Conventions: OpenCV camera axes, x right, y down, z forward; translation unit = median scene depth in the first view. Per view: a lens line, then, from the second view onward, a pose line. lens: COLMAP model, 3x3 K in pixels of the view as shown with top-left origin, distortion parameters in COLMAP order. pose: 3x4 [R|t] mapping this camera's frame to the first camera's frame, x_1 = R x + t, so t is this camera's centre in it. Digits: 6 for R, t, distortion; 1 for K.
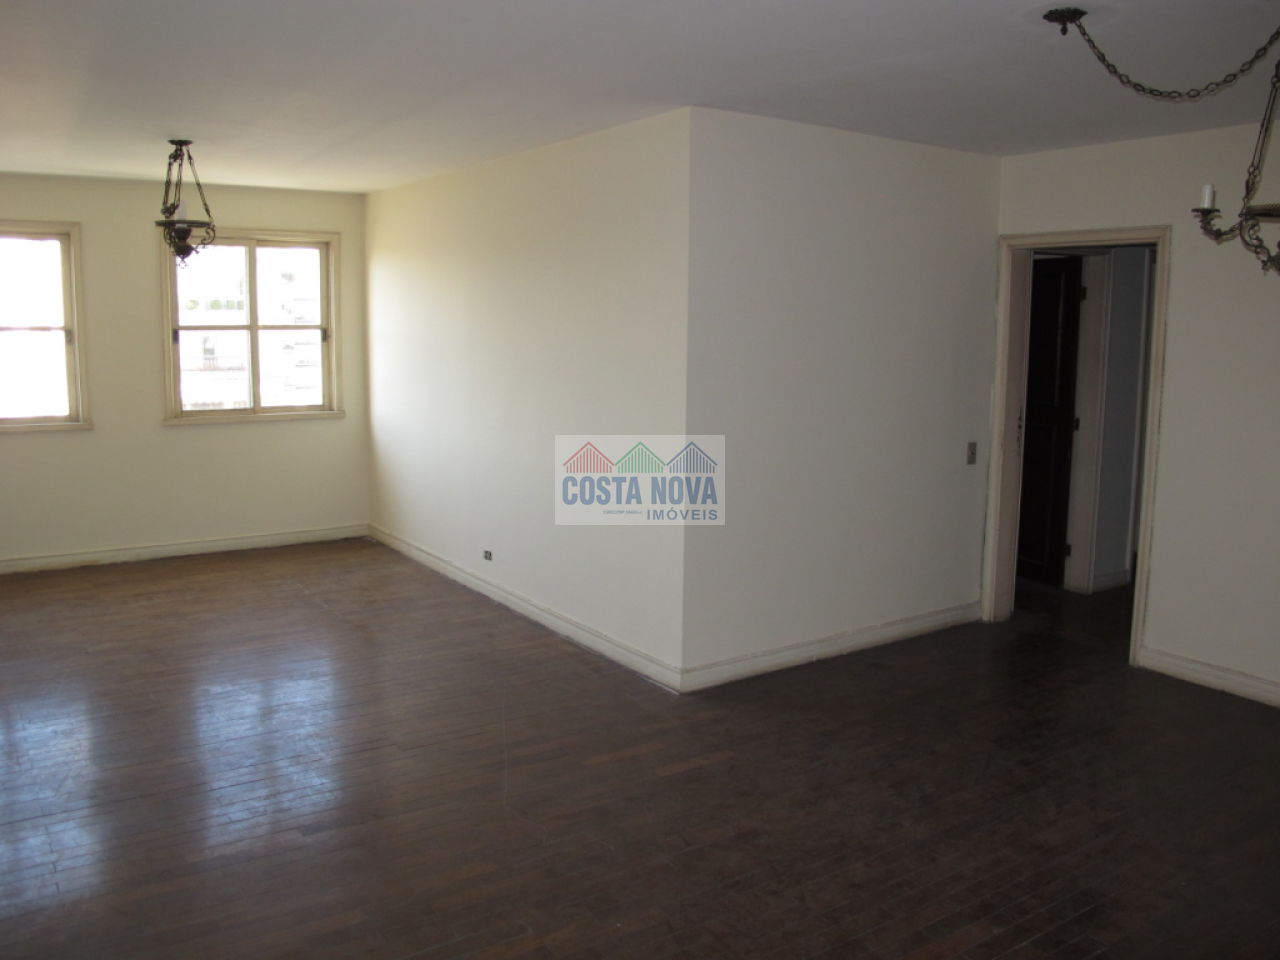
lens RADIAL K [[1074.3, 0, 647.1], [0, 1074.3, 475.1], [0, 0, 1]] dist [-0.128275, 0.073130]
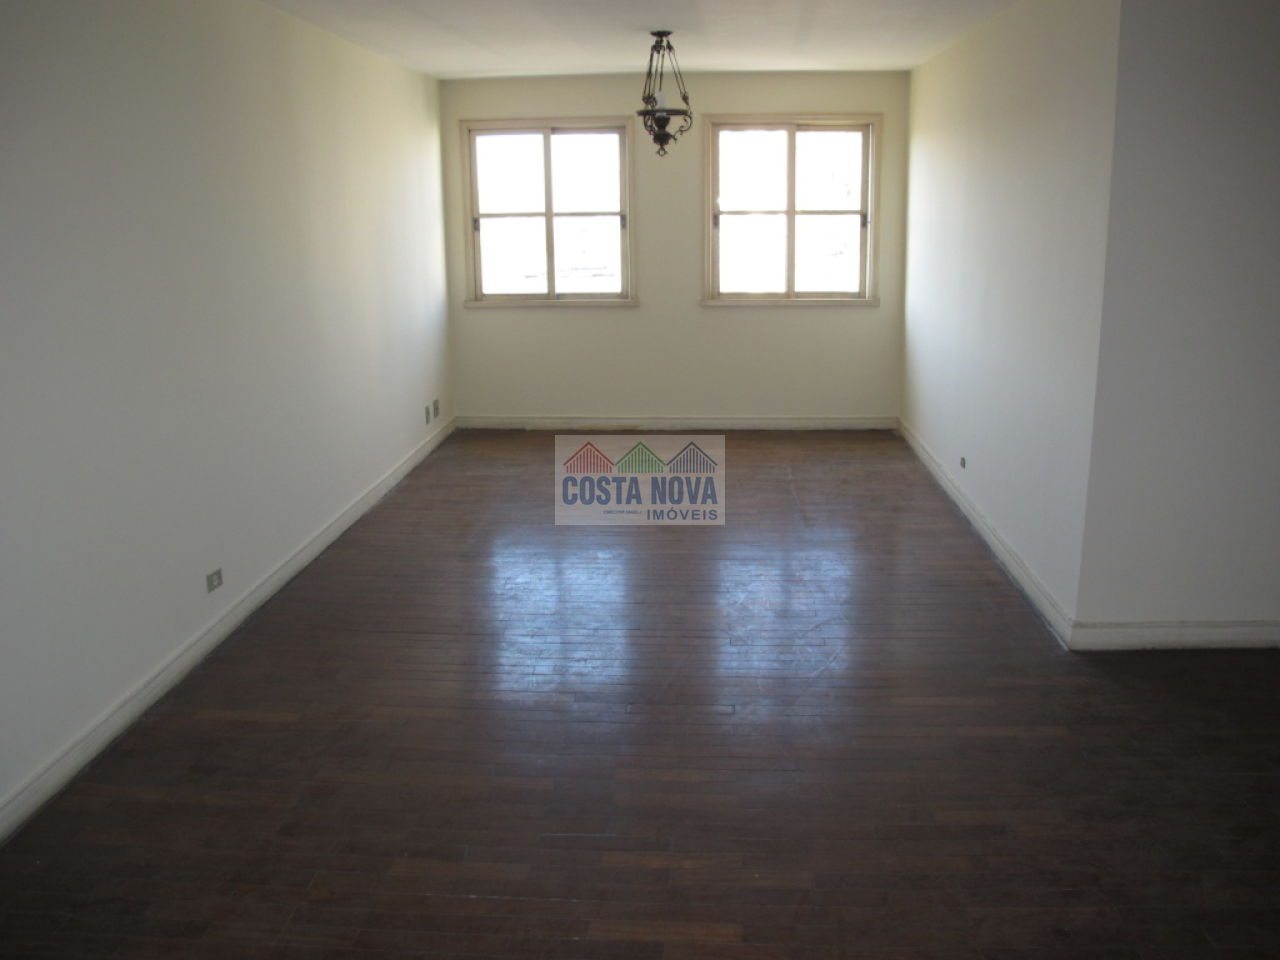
lens RADIAL K [[1074.3, 0, 644.1], [0, 1074.3, 472.1], [0, 0, 1]] dist [-0.128275, 0.073130]
pose [[0.795844, 0.127890, -0.591842, 0.216330], [-0.066828, 0.990021, 0.124069, -0.015186], [0.601803, -0.059188, 0.796448, 0.125796]]
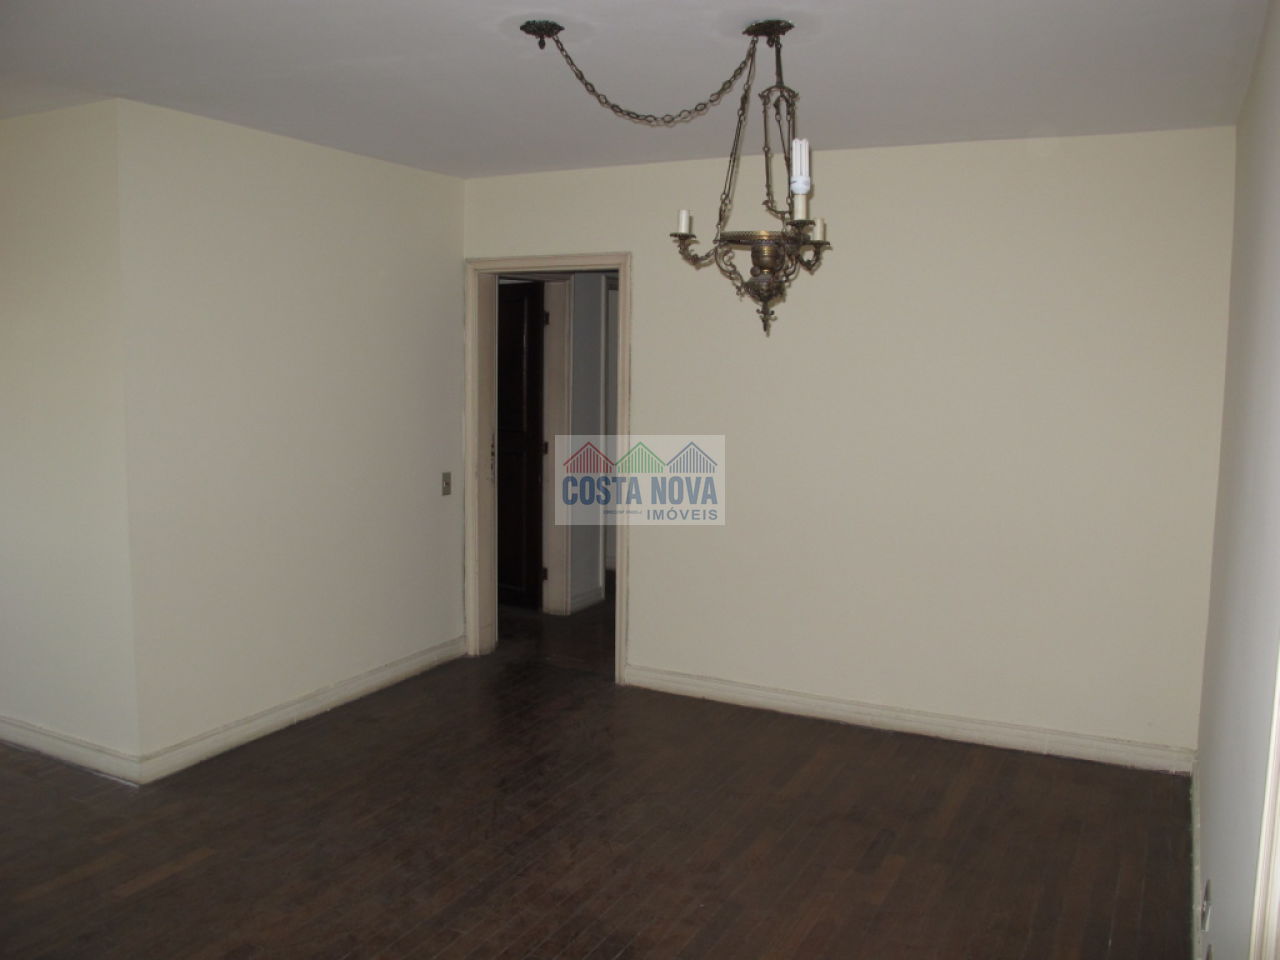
lens RADIAL K [[1074.3, 0, 639.7], [0, 1074.3, 469.1], [0, 0, 1]] dist [-0.128275, 0.073130]
pose [[0.880047, -0.047860, 0.472468, 0.002259], [0.061690, 0.998000, -0.013812, -0.010480], [-0.470862, 0.041302, 0.881240, 0.066593]]
